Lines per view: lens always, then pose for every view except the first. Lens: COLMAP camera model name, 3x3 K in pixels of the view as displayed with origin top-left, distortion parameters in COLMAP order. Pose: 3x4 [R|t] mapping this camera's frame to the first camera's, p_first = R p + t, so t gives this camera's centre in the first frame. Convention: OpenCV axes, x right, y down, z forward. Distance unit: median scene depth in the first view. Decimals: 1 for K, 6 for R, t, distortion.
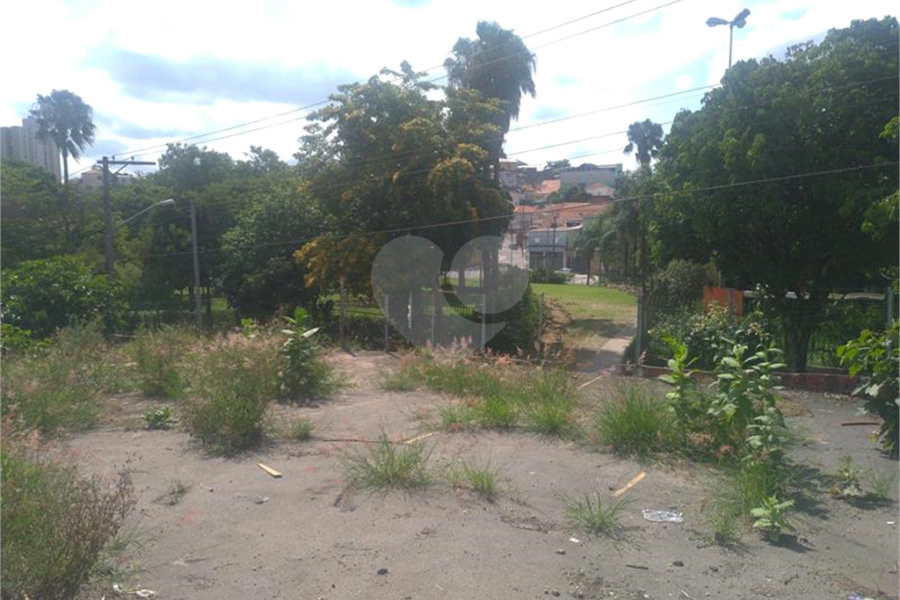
lens RADIAL K [[661.2, 0, 460.7], [0, 661.2, 298.4], [0, 0, 1]] dist [0.017090, -0.041015]
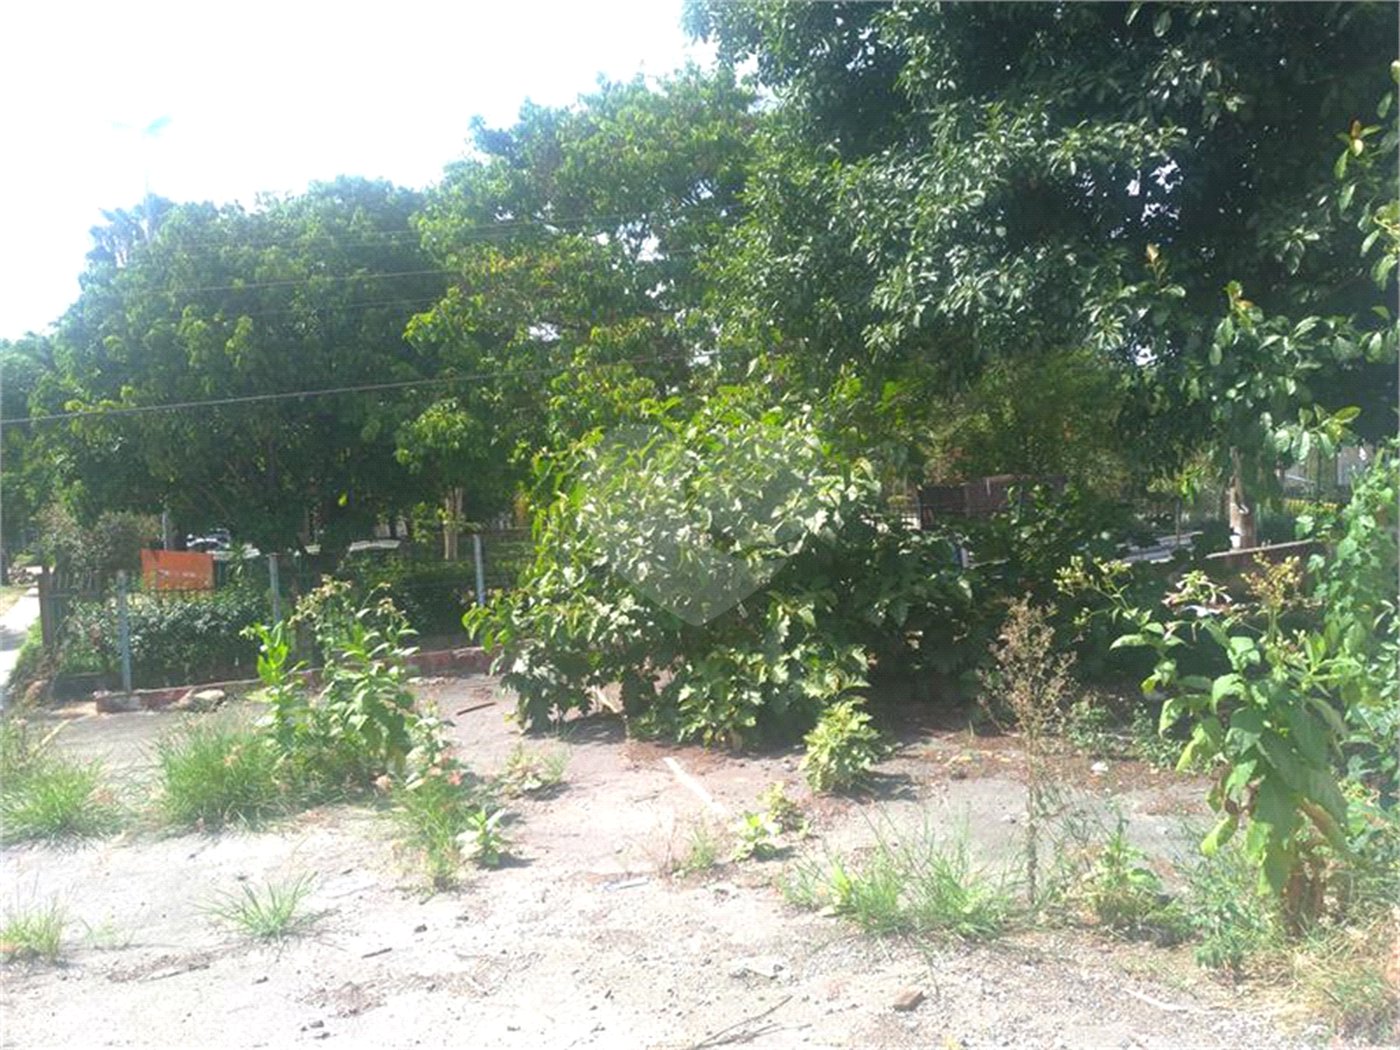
lens RADIAL K [[1029.4, 0, 700.4], [0, 1029.4, 543.5], [0, 0, 1]] dist [0.023074, -0.056103]
pose [[0.623304, -0.080528, 0.777822, -0.267019], [0.091956, 0.995330, 0.029358, -0.030170], [-0.776554, 0.053226, 0.627799, -0.003696]]
